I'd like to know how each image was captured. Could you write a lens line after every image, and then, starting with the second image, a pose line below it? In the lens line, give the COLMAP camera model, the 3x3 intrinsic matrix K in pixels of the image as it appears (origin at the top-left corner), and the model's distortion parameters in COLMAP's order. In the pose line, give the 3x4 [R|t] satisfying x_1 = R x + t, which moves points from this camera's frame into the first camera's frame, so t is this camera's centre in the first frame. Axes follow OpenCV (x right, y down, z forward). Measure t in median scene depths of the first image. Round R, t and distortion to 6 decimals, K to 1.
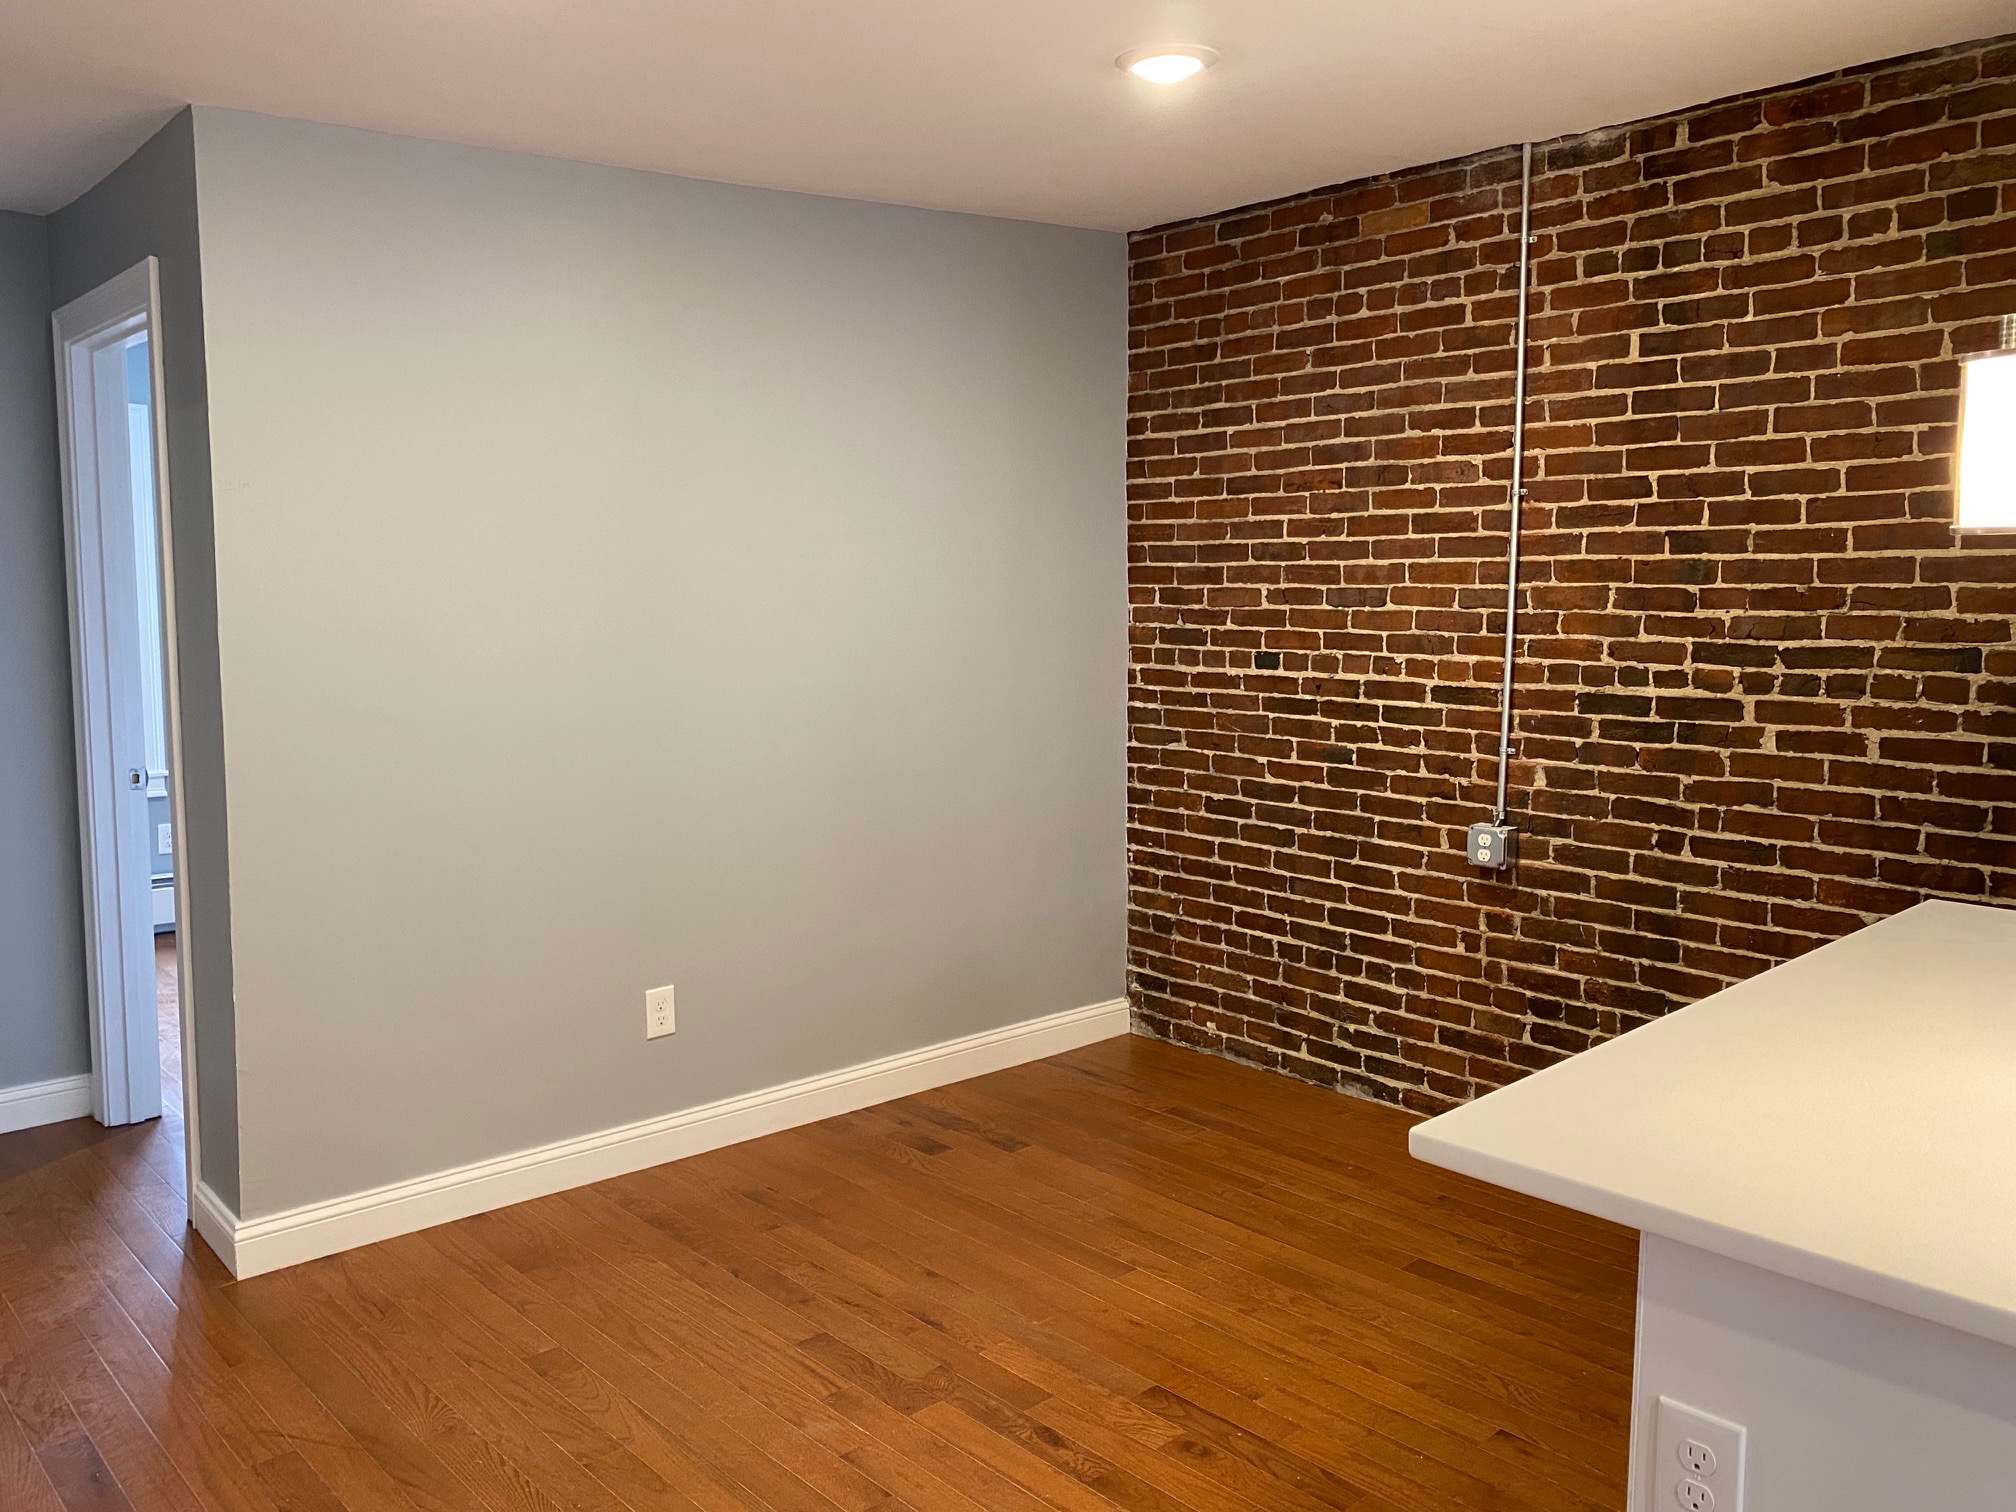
lens RADIAL K [[1523.2, 0, 1009.6], [0, 1523.2, 761.6], [0, 0, 1]] dist [-0.009693, -0.000591]
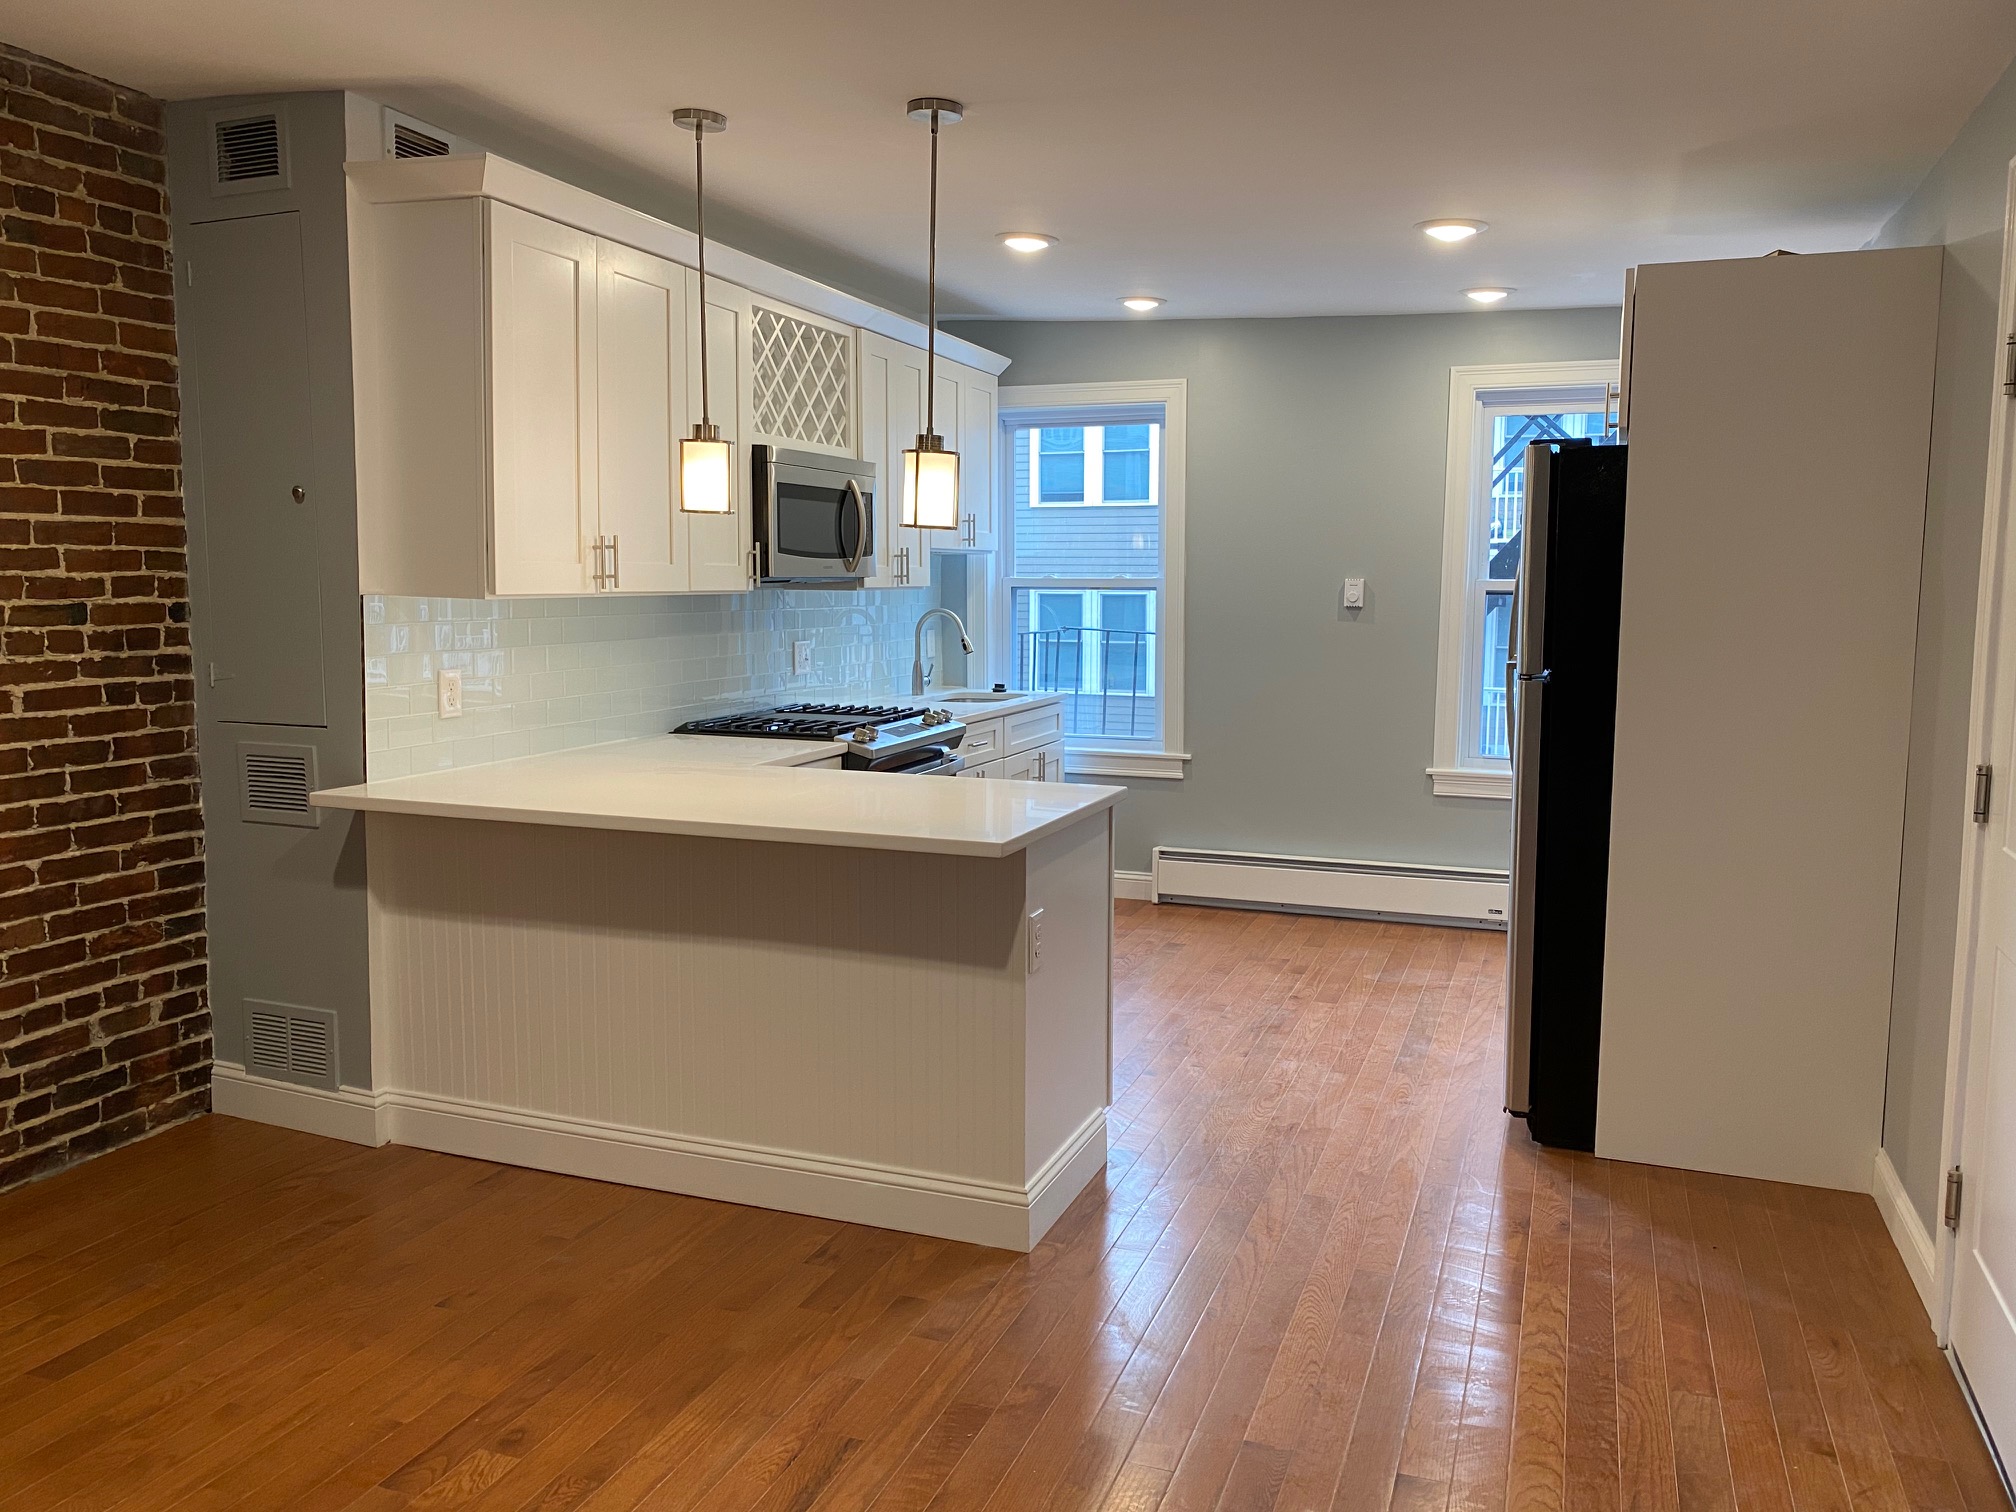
lens RADIAL K [[1523.2, 0, 1008.5], [0, 1523.2, 746.6], [0, 0, 1]] dist [-0.009693, -0.000591]
pose [[-0.433515, -0.111540, 0.894217, -0.678545], [0.092053, 0.981638, 0.167072, -0.093683], [-0.896433, 0.154744, -0.415287, 0.854447]]
